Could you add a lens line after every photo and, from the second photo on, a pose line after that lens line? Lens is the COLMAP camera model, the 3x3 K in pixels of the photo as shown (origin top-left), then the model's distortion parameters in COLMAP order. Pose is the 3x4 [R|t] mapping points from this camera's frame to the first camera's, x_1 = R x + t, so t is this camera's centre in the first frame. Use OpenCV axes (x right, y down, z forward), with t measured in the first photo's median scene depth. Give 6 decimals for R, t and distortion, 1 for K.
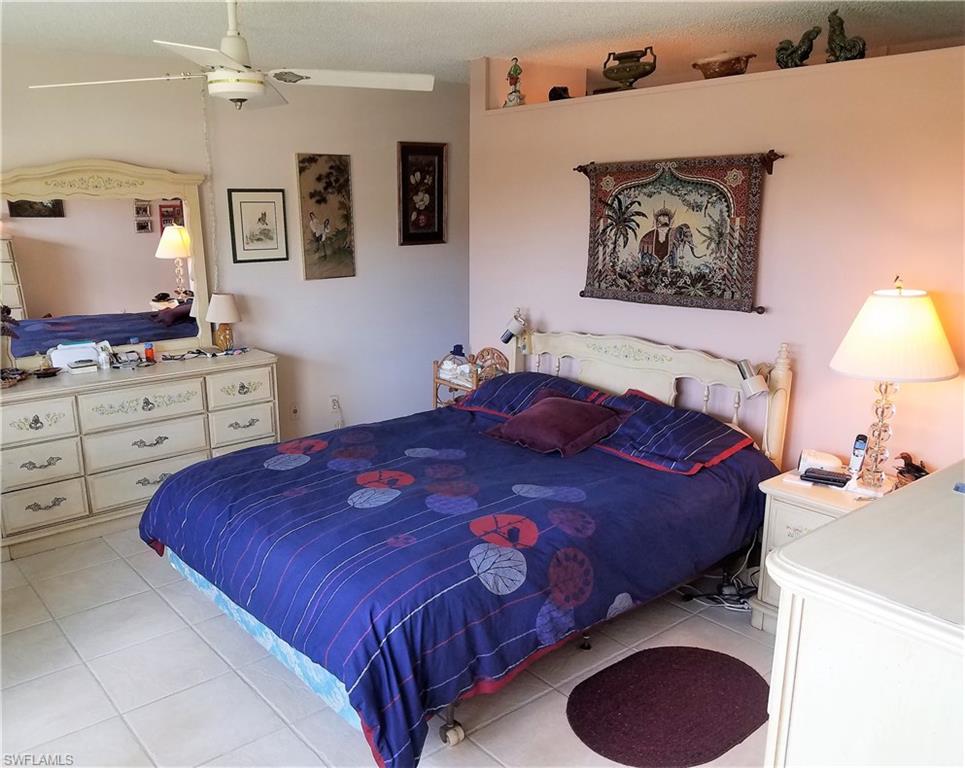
lens RADIAL K [[767.4, 0, 482.5], [0, 767.4, 384.0], [0, 0, 1]] dist [0.007941, -0.001883]
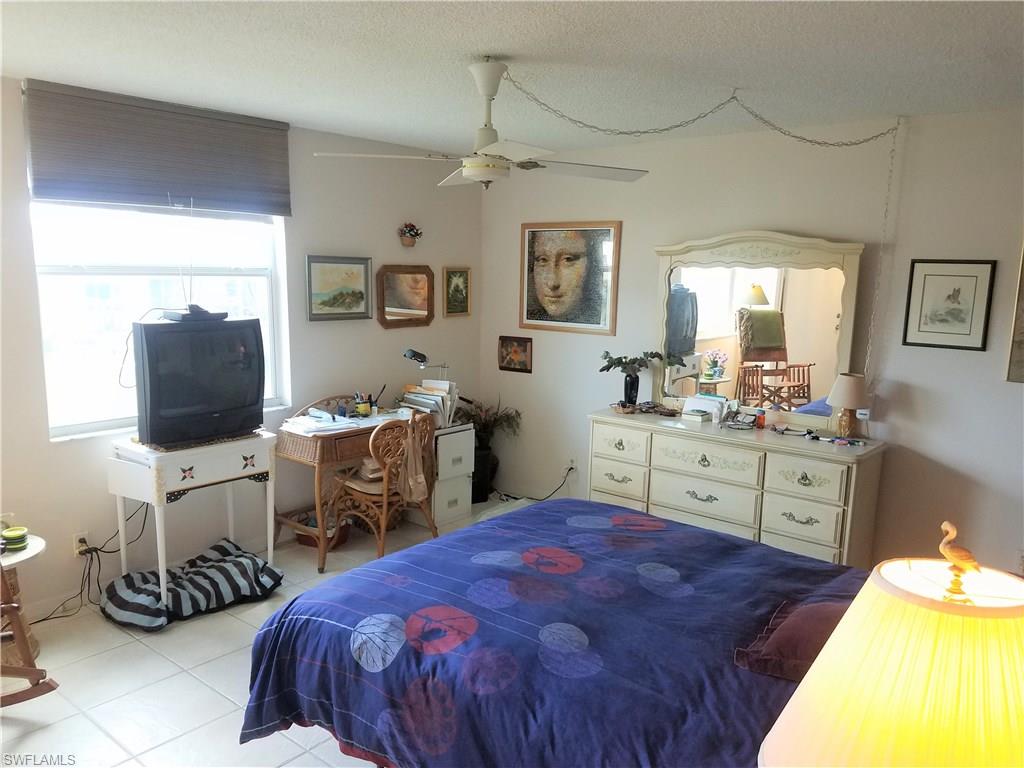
lens RADIAL K [[790.4, 0, 512.0], [0, 790.4, 384.0], [0, 0, 1]] dist [0.180123, -0.351404]
pose [[0.195887, 0.158485, -0.967735, 0.516397], [-0.252331, 0.961770, 0.106432, -0.116316], [0.947606, 0.223341, 0.228389, 0.456040]]
